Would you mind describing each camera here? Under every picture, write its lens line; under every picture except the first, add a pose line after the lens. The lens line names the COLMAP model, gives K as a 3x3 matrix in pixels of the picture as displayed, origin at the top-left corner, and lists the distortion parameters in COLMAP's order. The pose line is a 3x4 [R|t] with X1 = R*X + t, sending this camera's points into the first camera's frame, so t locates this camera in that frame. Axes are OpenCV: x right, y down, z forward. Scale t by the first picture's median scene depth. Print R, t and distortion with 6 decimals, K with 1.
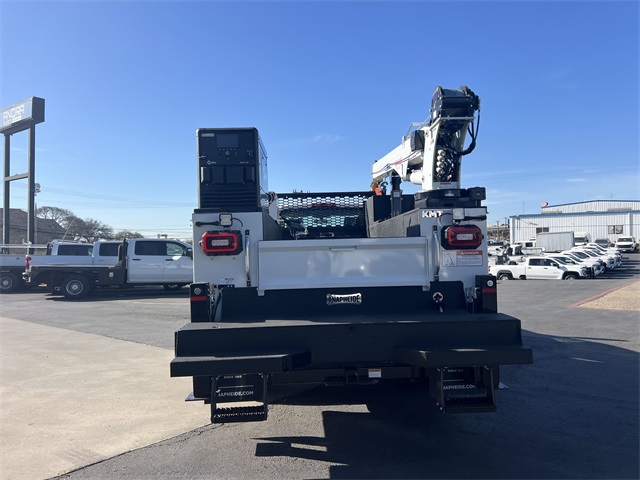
lens RADIAL K [[469.0, 0, 323.1], [0, 469.0, 236.4], [0, 0, 1]] dist [0.065190, -0.058142]
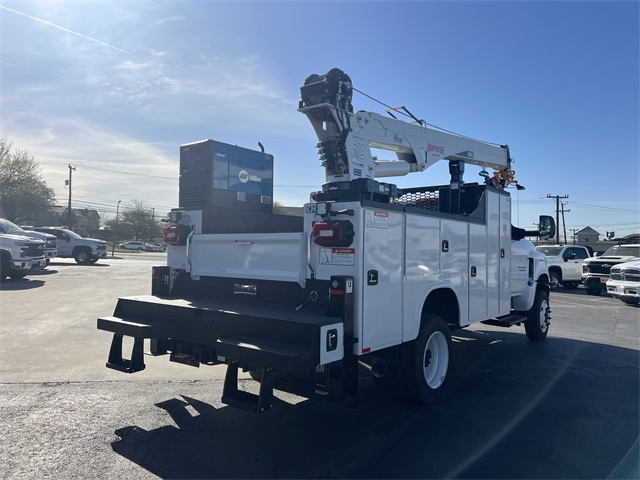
lens RADIAL K [[469.0, 0, 319.7], [0, 469.0, 234.8], [0, 0, 1]] dist [0.065190, -0.058142]
pose [[0.761312, 0.014825, -0.648216, 0.879279], [-0.014675, 0.999876, 0.005632, -0.000659], [0.648219, 0.005225, 0.761436, 0.283910]]
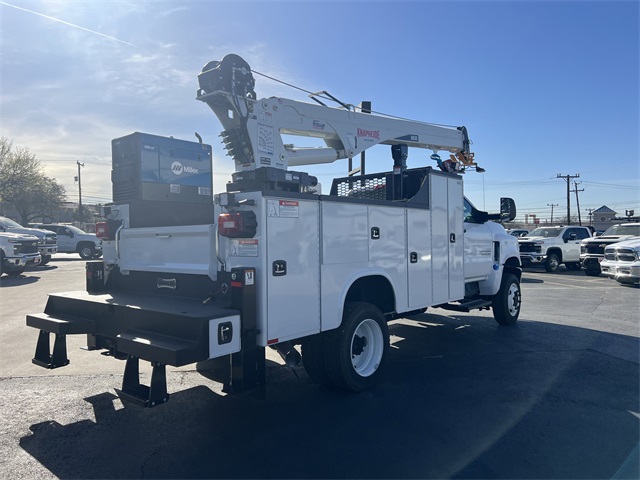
lens RADIAL K [[469.0, 0, 316.3], [0, 469.0, 241.3], [0, 0, 1]] dist [0.065190, -0.058142]
pose [[0.741021, 0.017828, -0.671245, 1.025122], [0.016267, 0.998877, 0.044488, -0.003932], [0.671285, -0.043886, 0.739899, 0.432817]]
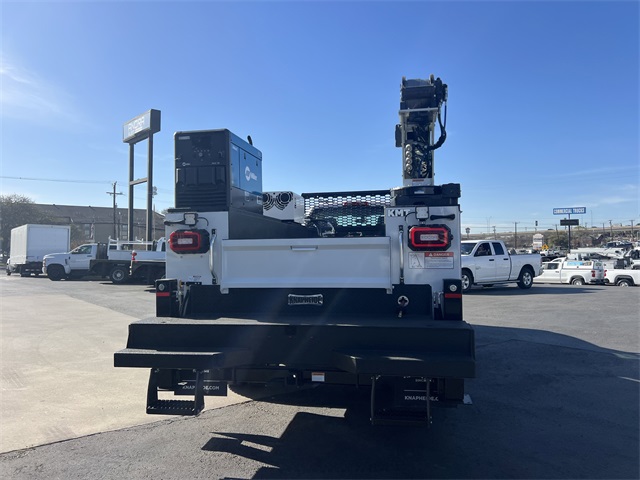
lens RADIAL K [[469.0, 0, 324.1], [0, 469.0, 237.8], [0, 0, 1]] dist [0.065190, -0.058142]
pose [[0.976484, 0.007580, -0.215458, 0.294484], [-0.006537, 0.999963, 0.005553, -0.001812], [0.215492, -0.004014, 0.976497, 0.049419]]
